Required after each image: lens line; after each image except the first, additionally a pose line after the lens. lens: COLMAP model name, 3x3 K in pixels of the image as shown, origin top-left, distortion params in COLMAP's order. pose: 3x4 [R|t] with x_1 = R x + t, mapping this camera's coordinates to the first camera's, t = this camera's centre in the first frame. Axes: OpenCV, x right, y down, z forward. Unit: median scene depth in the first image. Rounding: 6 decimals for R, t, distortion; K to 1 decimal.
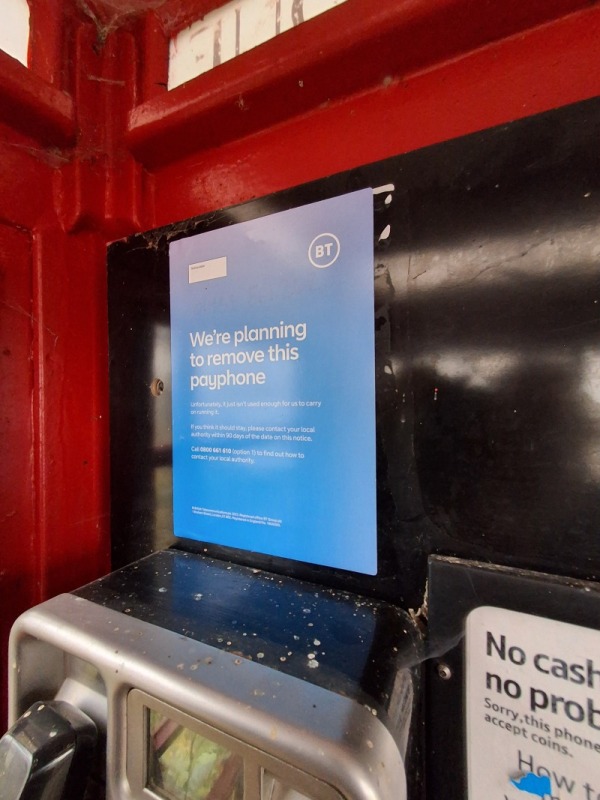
lens RADIAL K [[362.8, 0, 300.0], [0, 362.8, 400.0], [0, 0, 1]] dist [0.001098, 0.000186]
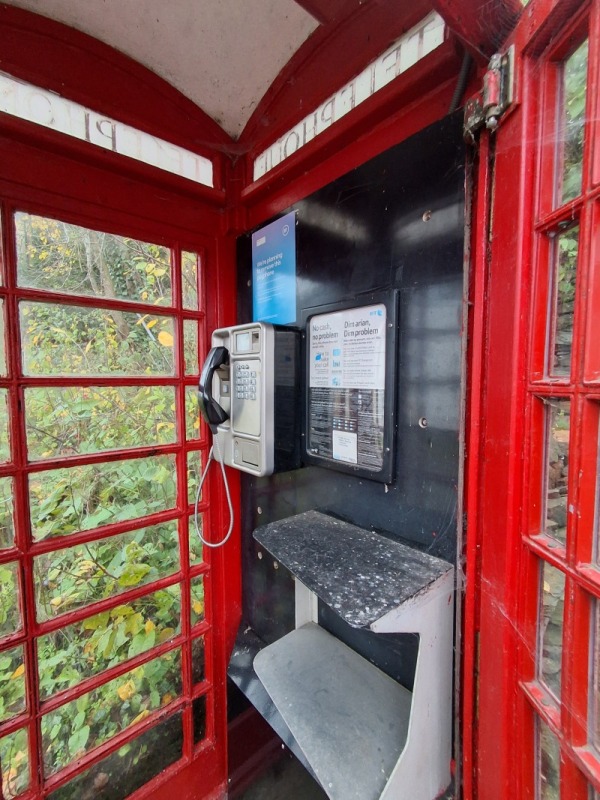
lens RADIAL K [[362.8, 0, 300.0], [0, 362.8, 400.0], [0, 0, 1]] dist [0.001098, 0.000186]
pose [[0.917607, 0.026945, -0.396575, 1.258888], [-0.000938, 0.997844, 0.065629, 0.761137], [0.397489, -0.059849, 0.915653, -1.725760]]
